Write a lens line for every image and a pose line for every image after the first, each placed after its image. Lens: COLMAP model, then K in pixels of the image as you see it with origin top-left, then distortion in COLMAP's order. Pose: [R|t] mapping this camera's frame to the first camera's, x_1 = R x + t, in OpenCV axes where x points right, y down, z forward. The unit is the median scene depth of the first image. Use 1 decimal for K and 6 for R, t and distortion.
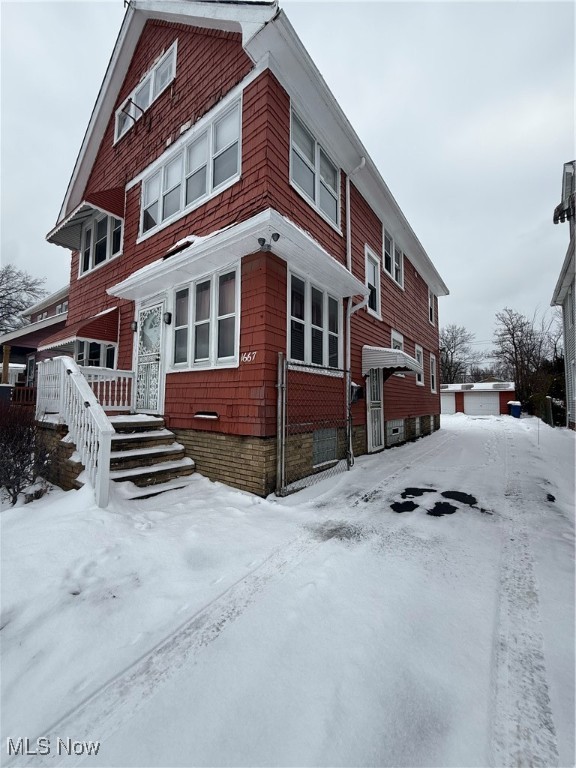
lens RADIAL K [[305.5, 0, 284.1], [0, 305.5, 379.0], [0, 0, 1]] dist [-0.002078, 0.000380]
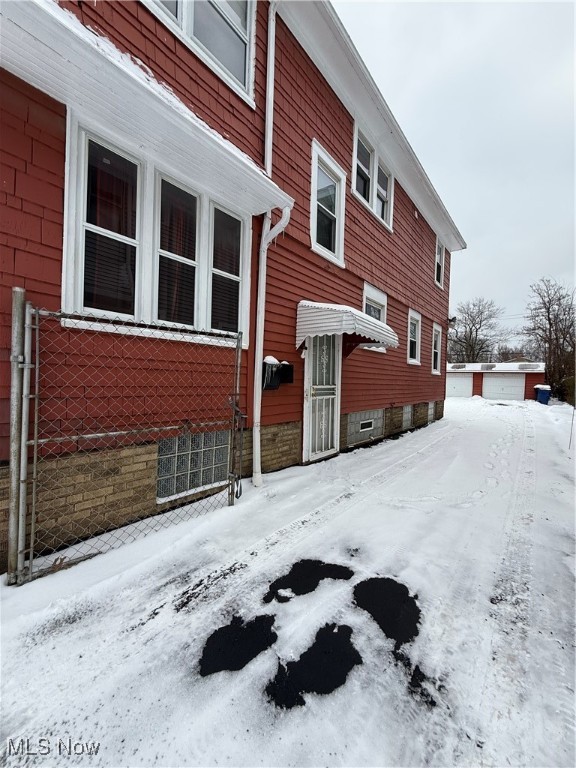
lens RADIAL K [[305.5, 0, 283.9], [0, 305.5, 379.9], [0, 0, 1]] dist [-0.002078, 0.000380]
pose [[0.997821, 0.023804, -0.061528, 0.279540], [-0.018647, 0.996369, 0.083072, 0.004636], [0.063282, -0.081744, 0.994642, 0.353555]]
